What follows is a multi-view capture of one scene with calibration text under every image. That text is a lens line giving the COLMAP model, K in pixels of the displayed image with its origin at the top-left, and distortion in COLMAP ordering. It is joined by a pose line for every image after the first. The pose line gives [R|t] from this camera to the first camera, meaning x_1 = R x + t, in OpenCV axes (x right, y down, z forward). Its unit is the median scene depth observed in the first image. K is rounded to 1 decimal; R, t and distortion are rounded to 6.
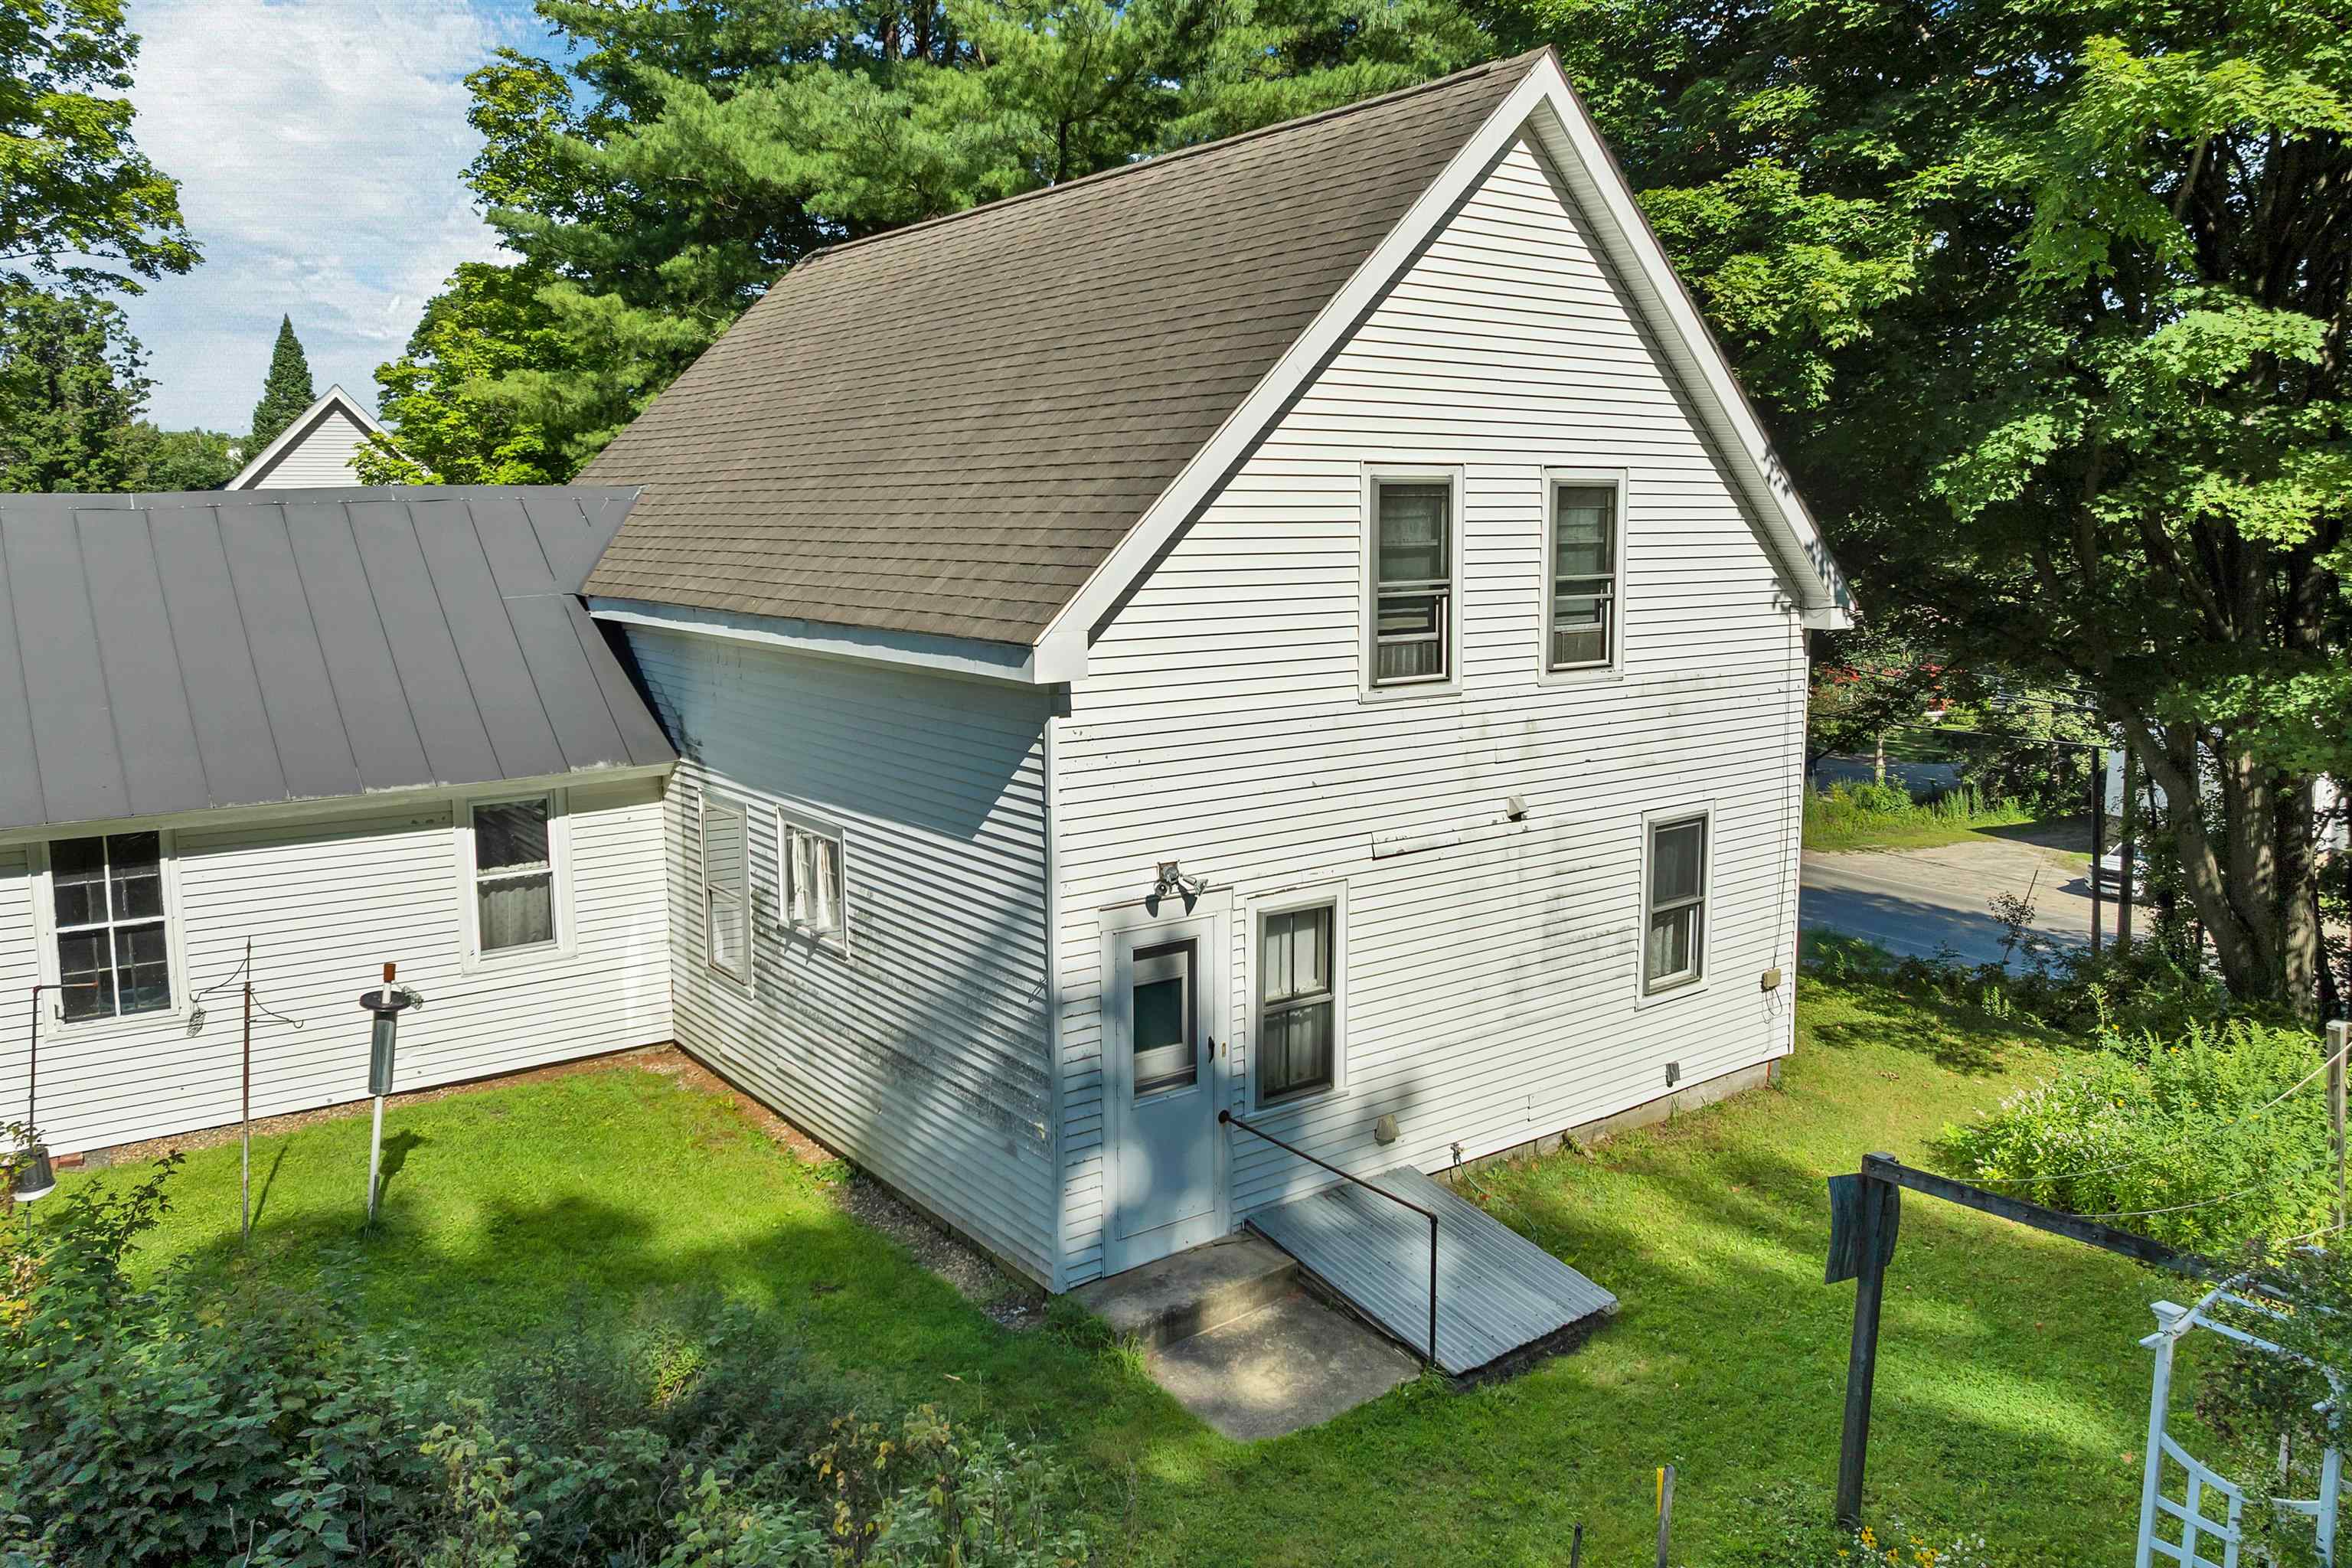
lens RADIAL K [[1687.4, 0, 1177.6], [0, 1687.4, 697.2], [0, 0, 1]] dist [-0.031683, -0.003465]
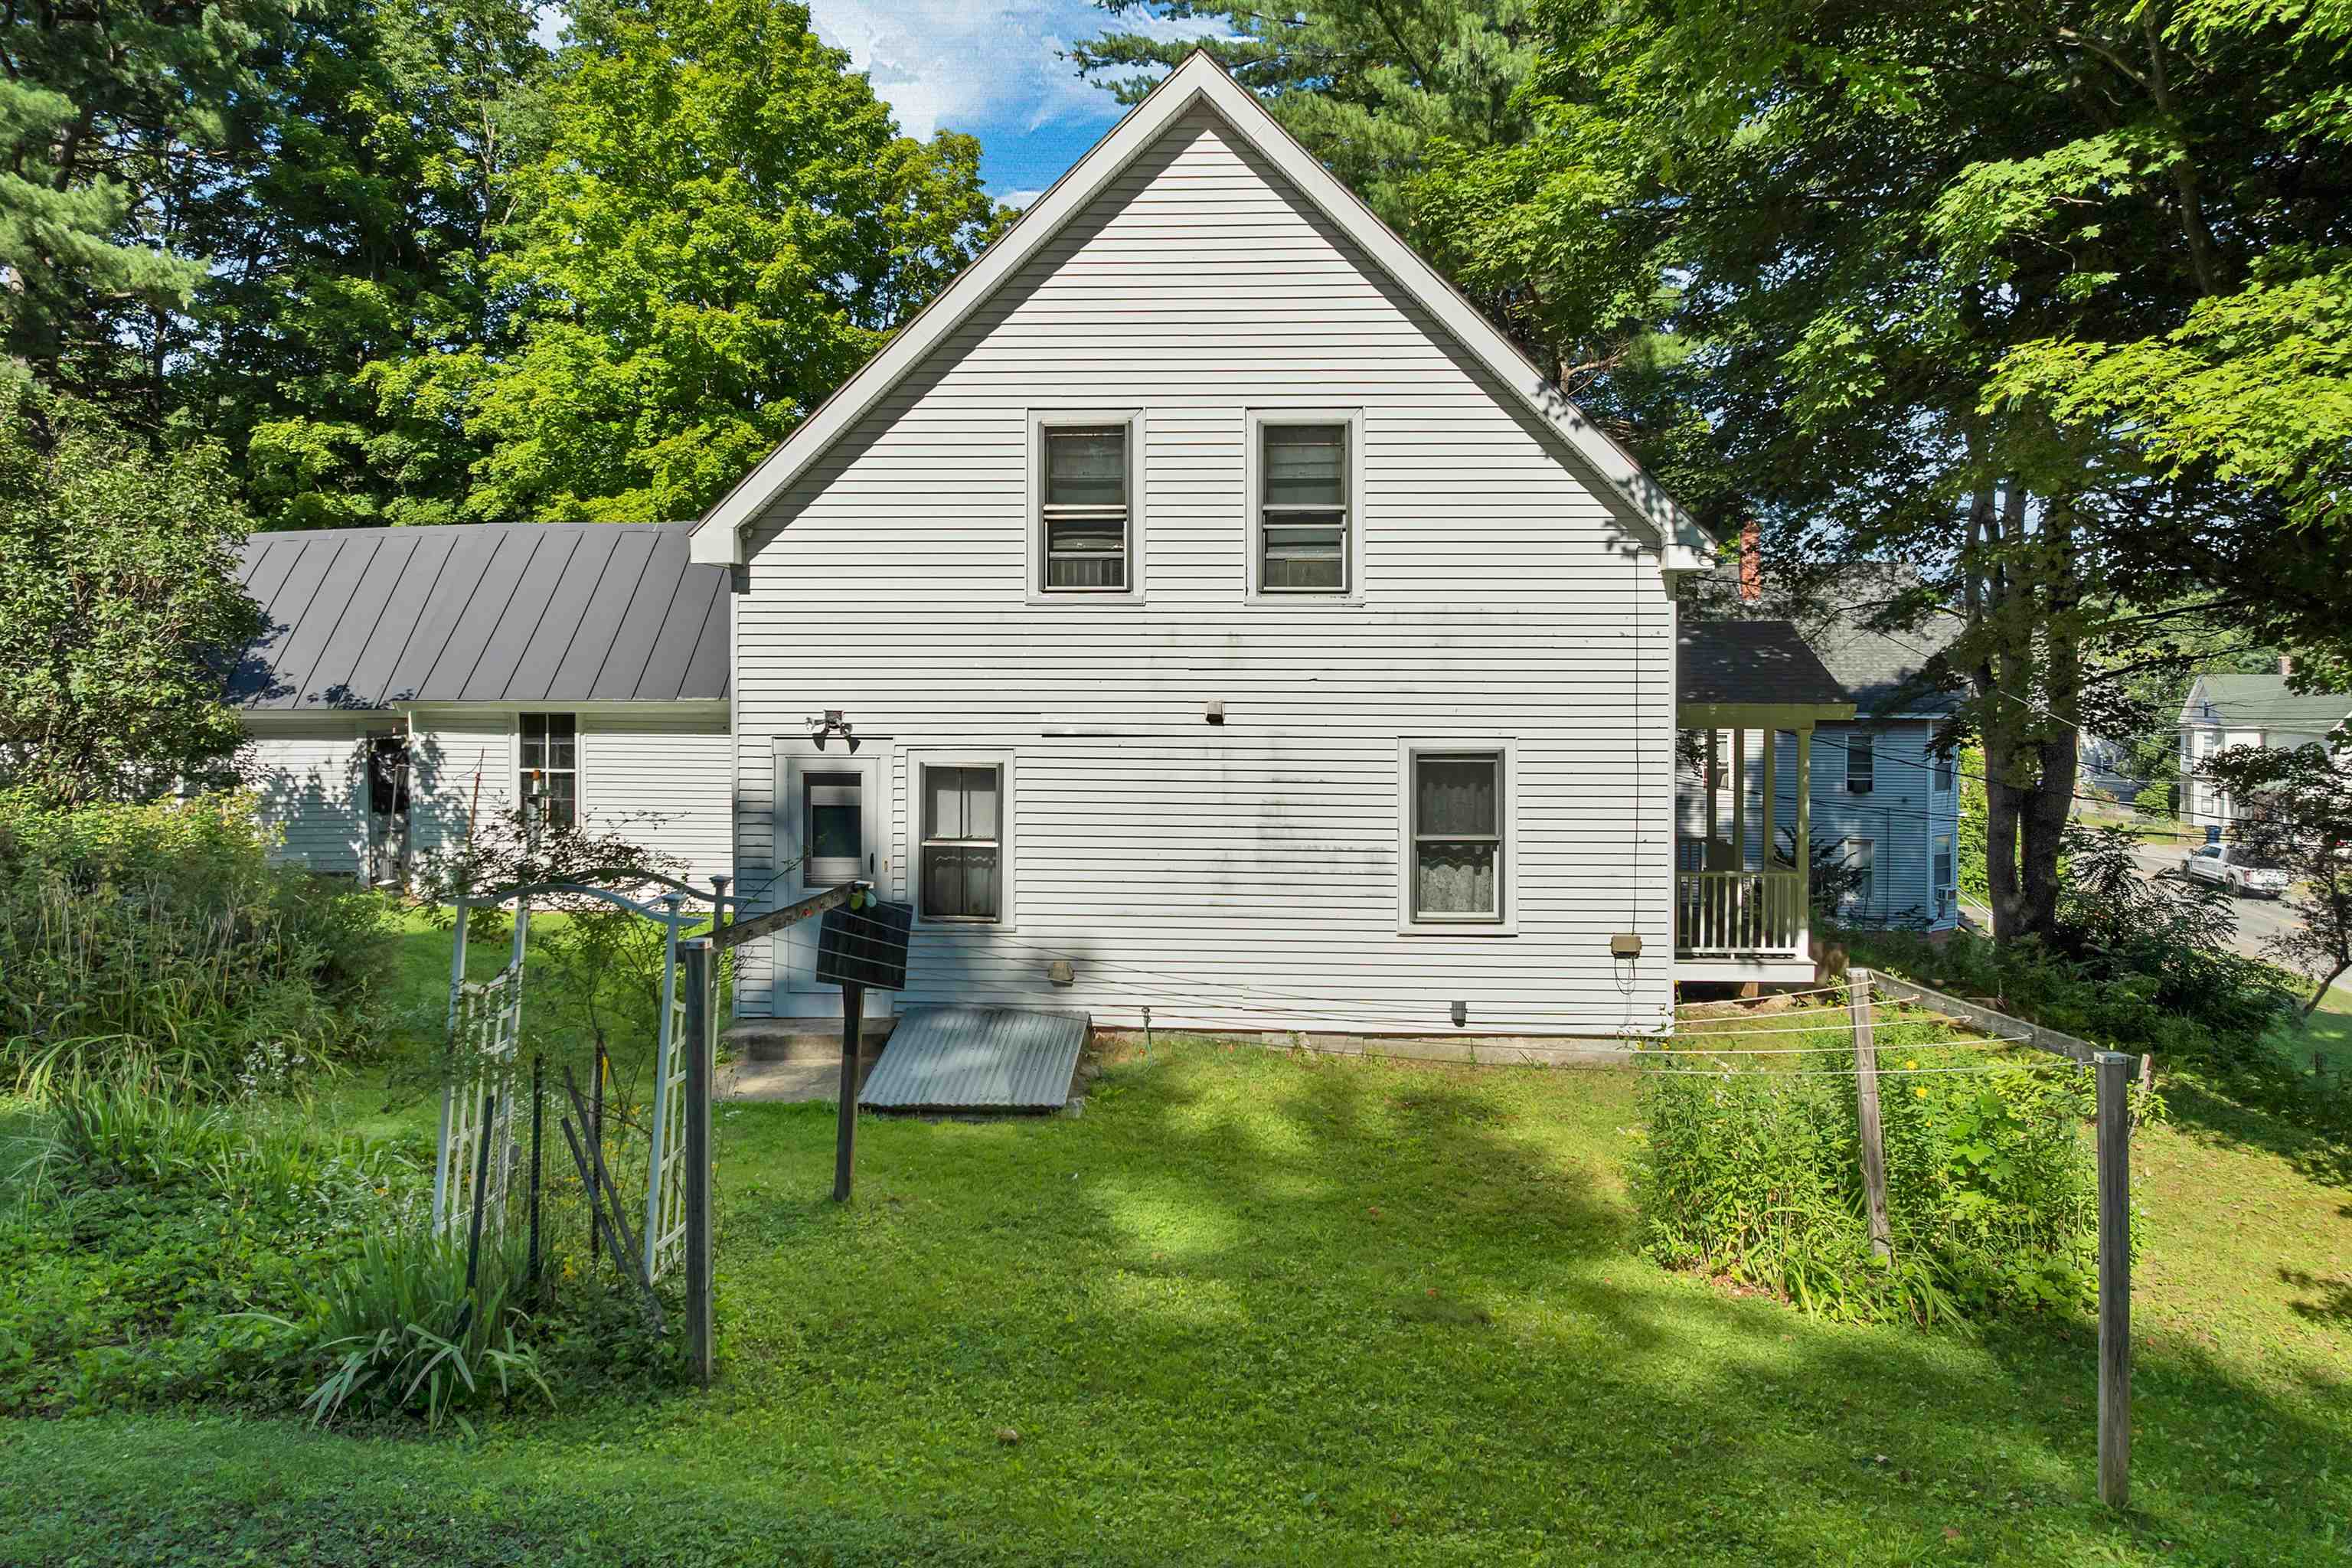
lens RADIAL K [[1687.4, 0, 1177.6], [0, 1687.4, 697.2], [0, 0, 1]] dist [-0.031683, -0.003465]
pose [[0.779860, 0.018001, -0.625695, 0.888677], [-0.074481, 0.995154, -0.064202, 0.130341], [0.621506, 0.096671, 0.777422, 0.112960]]
